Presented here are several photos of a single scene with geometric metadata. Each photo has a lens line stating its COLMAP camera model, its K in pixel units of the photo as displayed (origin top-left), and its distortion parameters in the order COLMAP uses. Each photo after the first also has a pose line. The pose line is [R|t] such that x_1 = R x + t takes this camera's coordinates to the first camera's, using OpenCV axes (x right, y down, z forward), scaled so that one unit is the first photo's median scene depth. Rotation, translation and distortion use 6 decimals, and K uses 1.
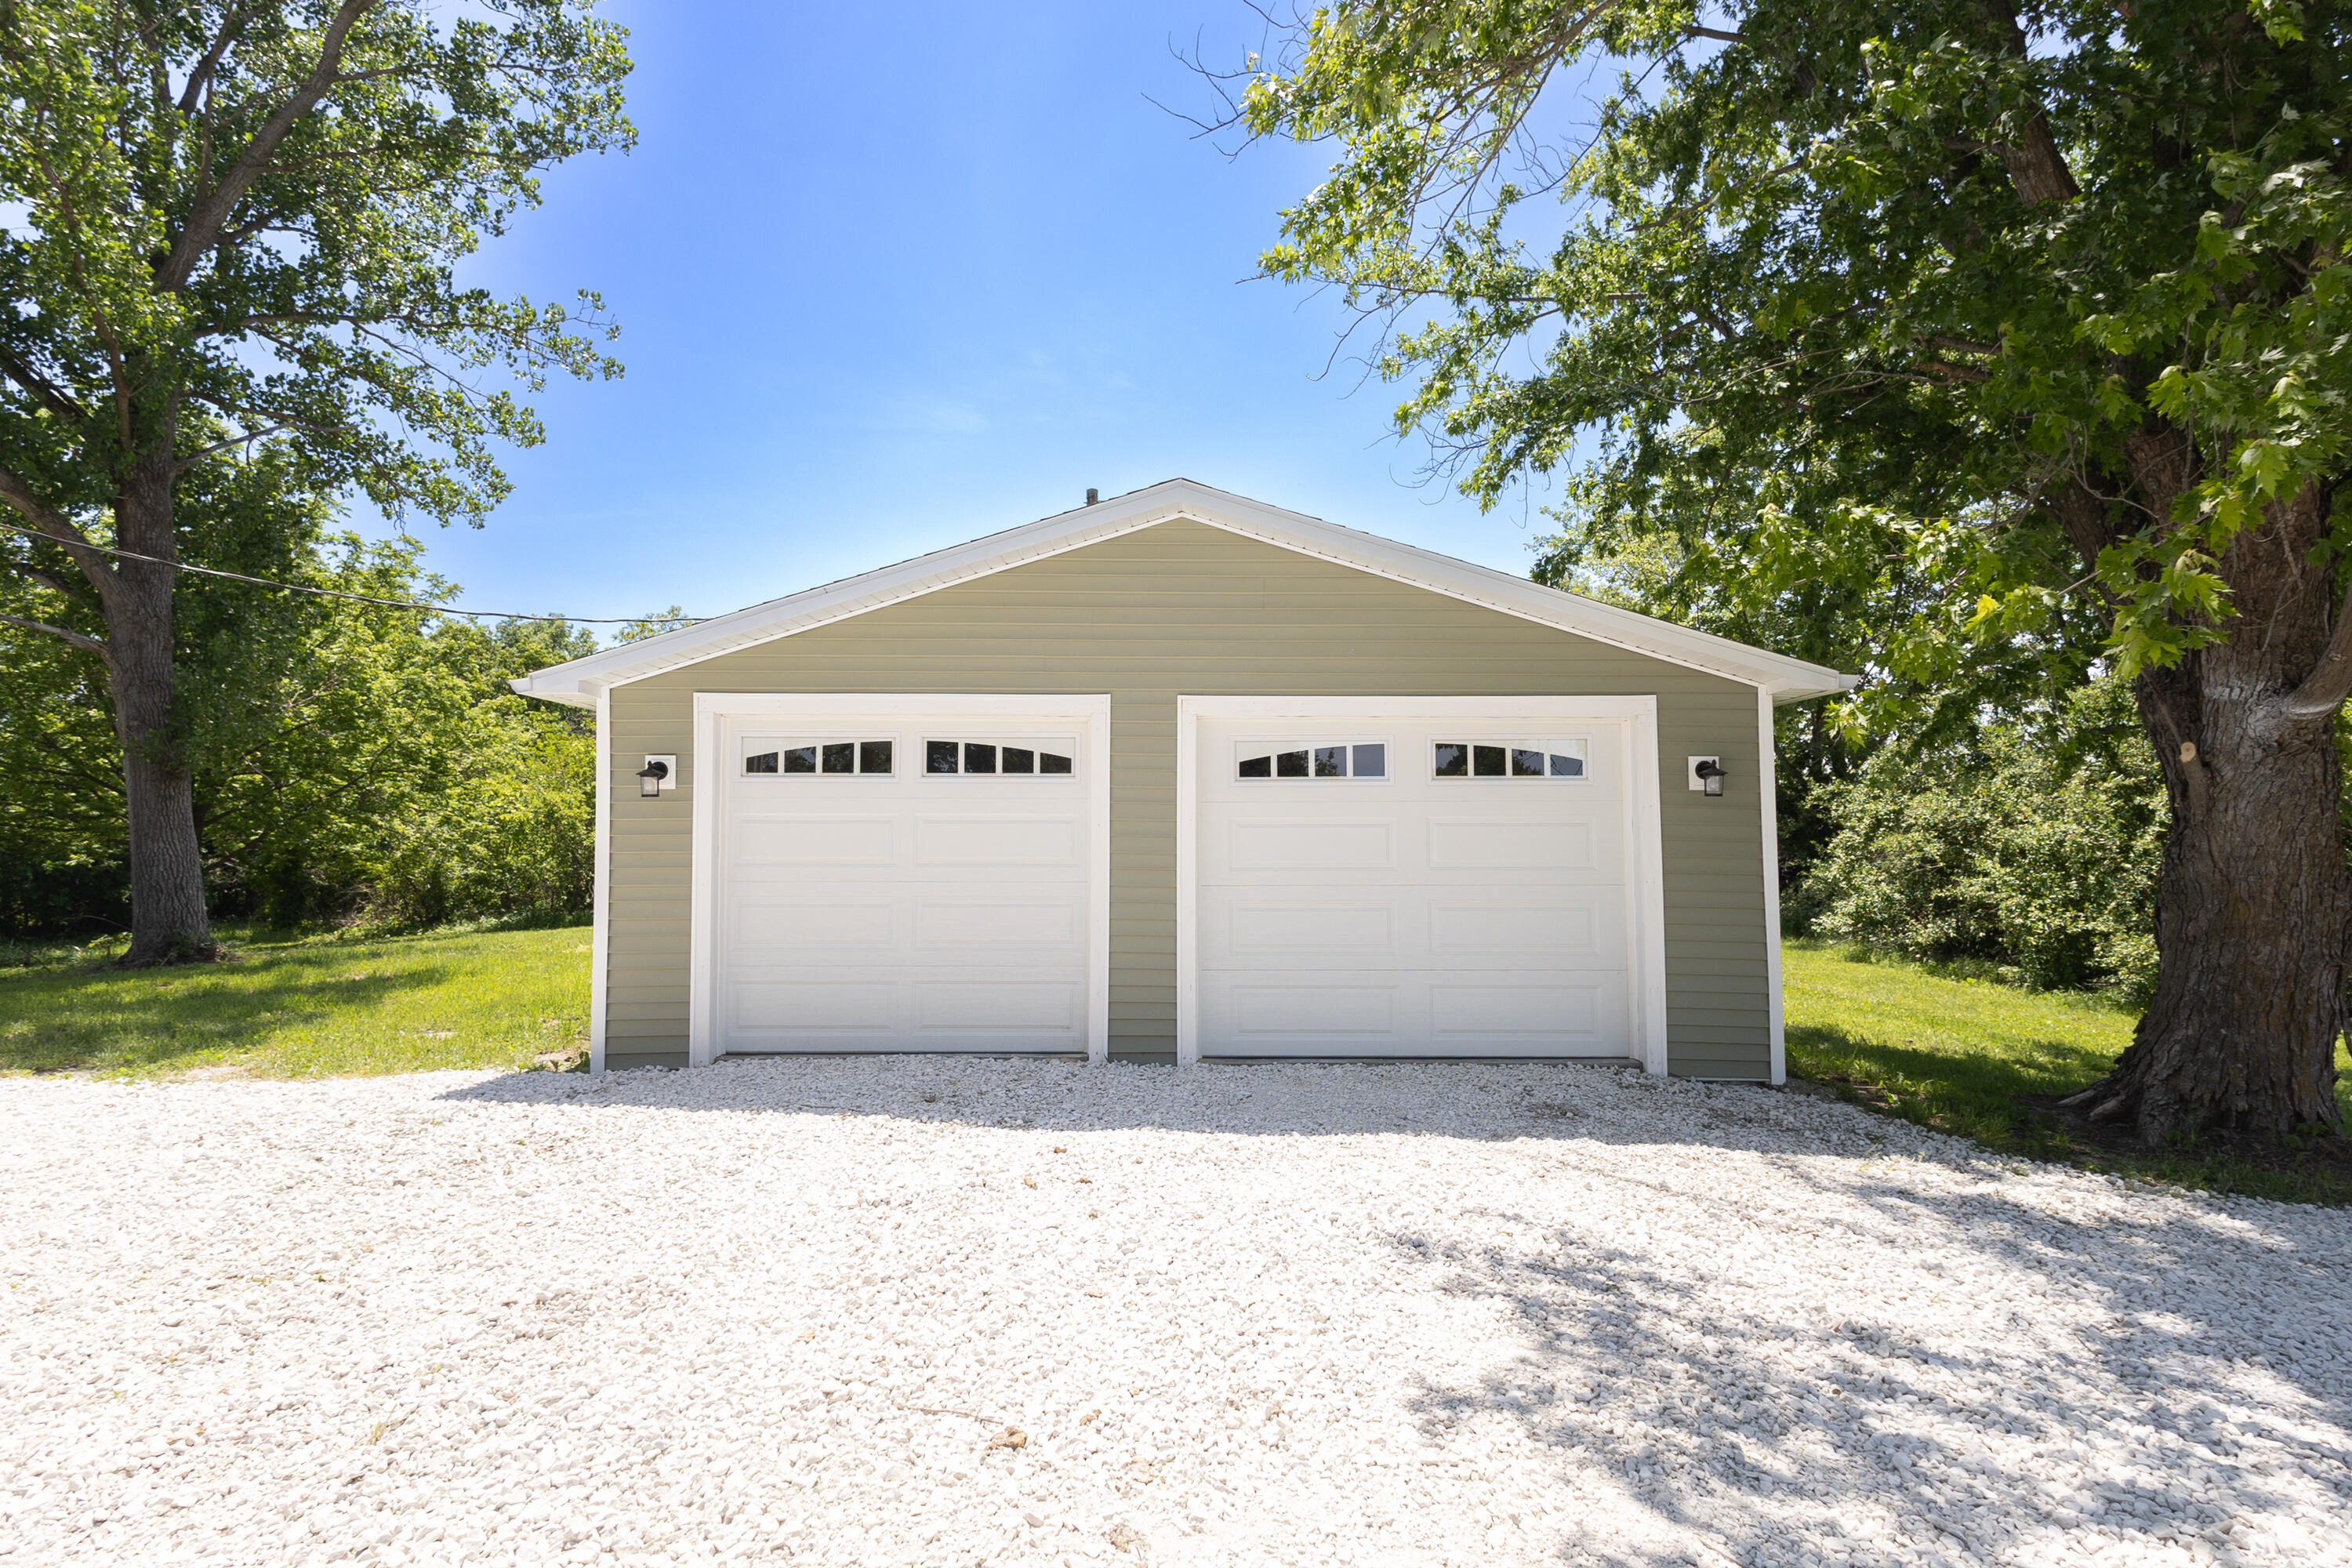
lens RADIAL K [[1076.1, 0, 1176.0], [0, 1076.1, 784.0], [0, 0, 1]] dist [0.023100, -0.006438]
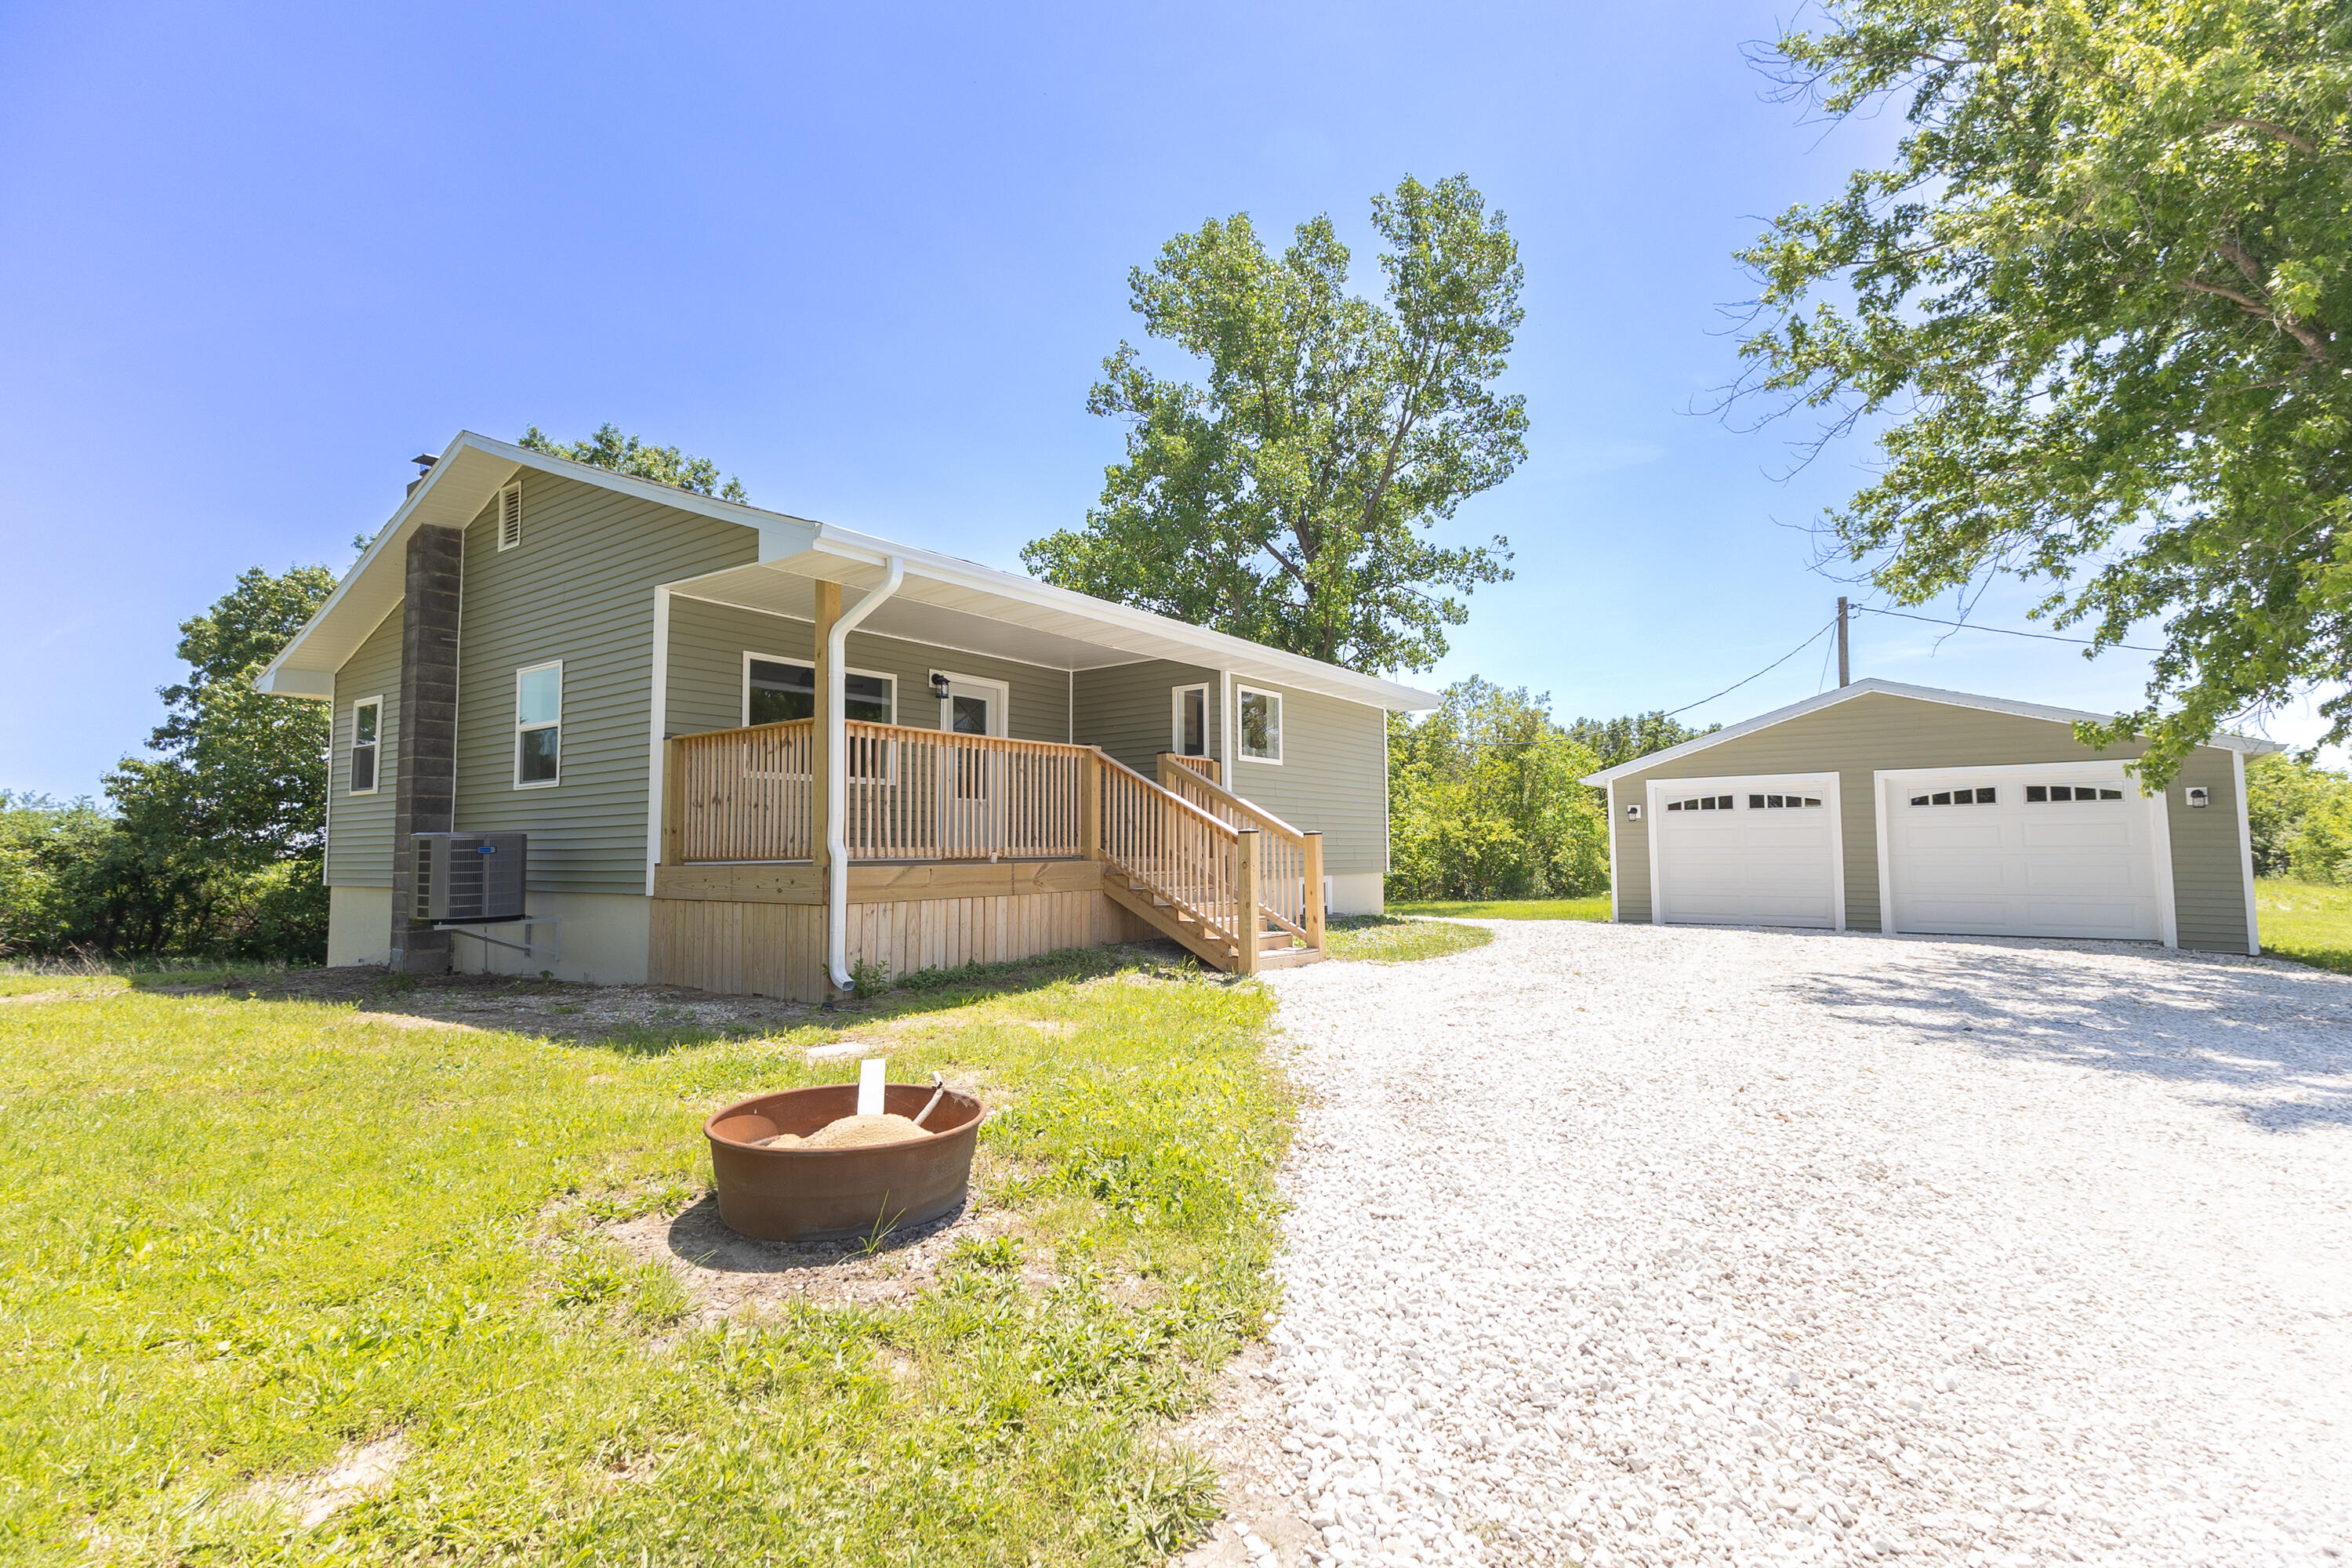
lens RADIAL K [[1076.1, 0, 1176.0], [0, 1076.1, 784.0], [0, 0, 1]] dist [0.023100, -0.006438]
pose [[0.799933, -0.045341, -0.598374, 0.186681], [0.038553, 0.998965, -0.024155, -0.054261], [0.598850, -0.003747, 0.800852, -1.662254]]
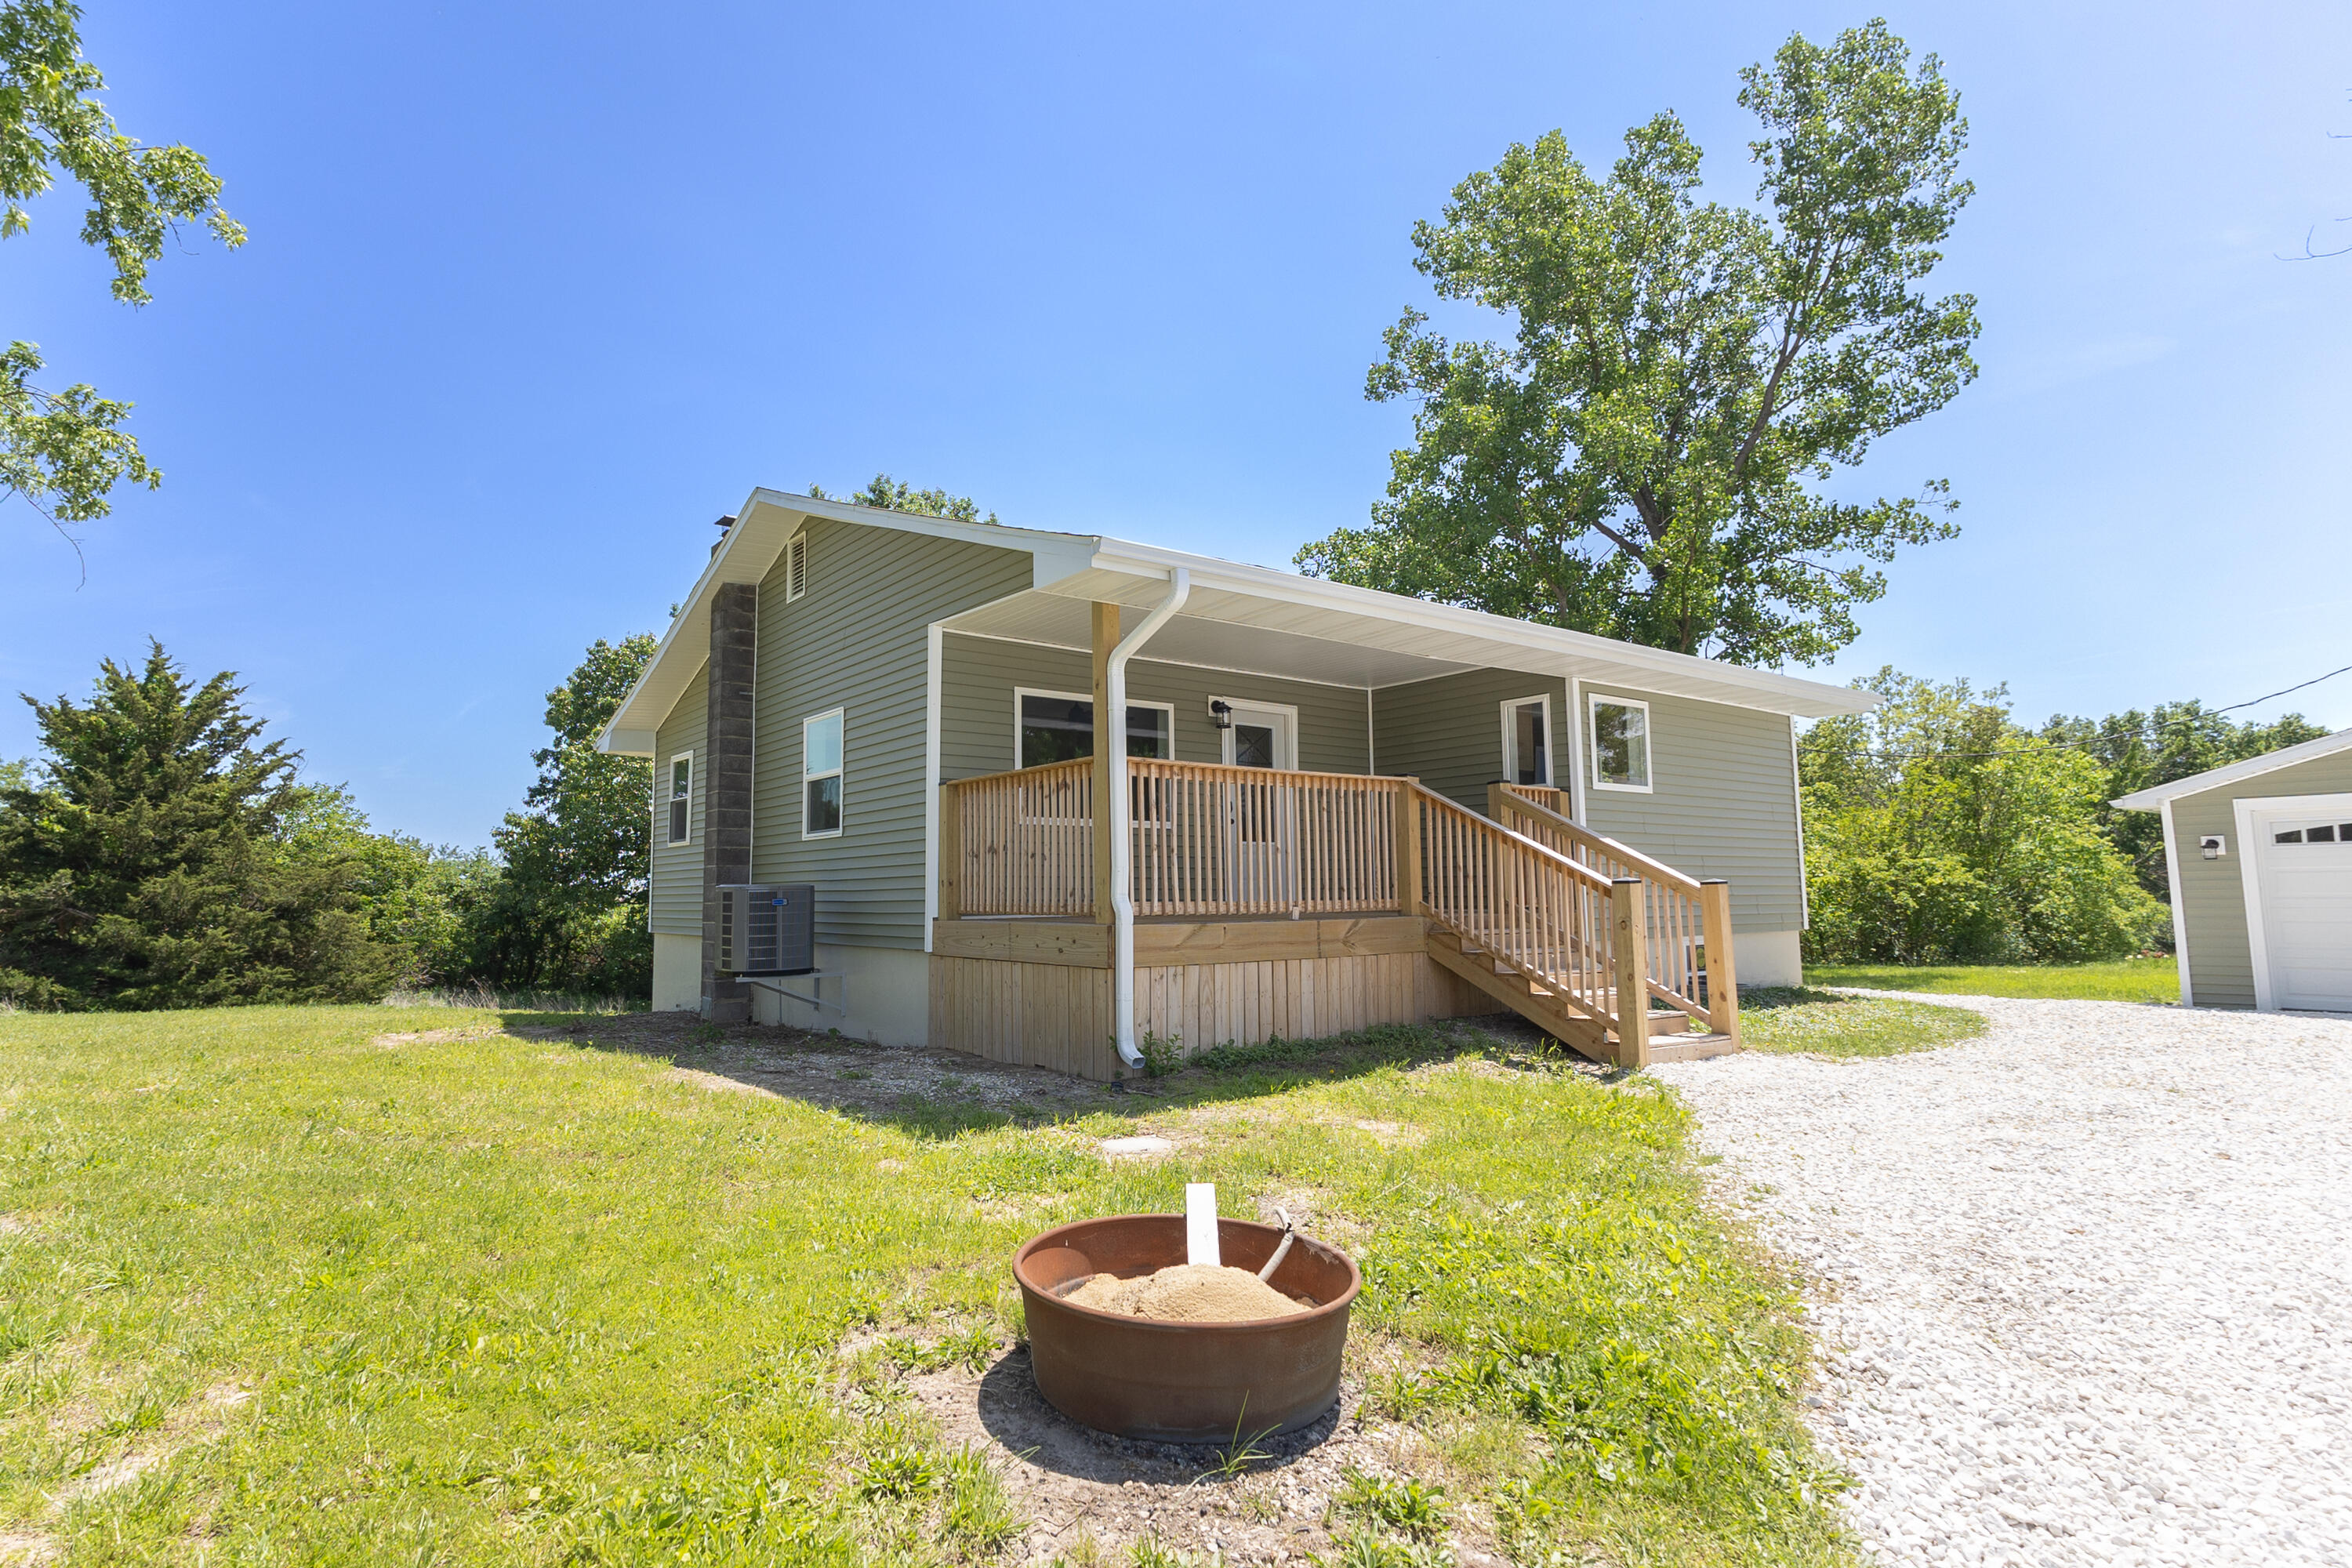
lens RADIAL K [[1175.4, 0, 1054.8], [0, 1175.4, 775.9], [0, 0, 1]] dist [-0.002472, 0.000515]
pose [[0.557024, -0.090135, -0.825591, 0.064146], [0.048987, 0.995928, -0.075681, -0.070146], [0.829051, 0.001712, 0.559171, -1.615206]]
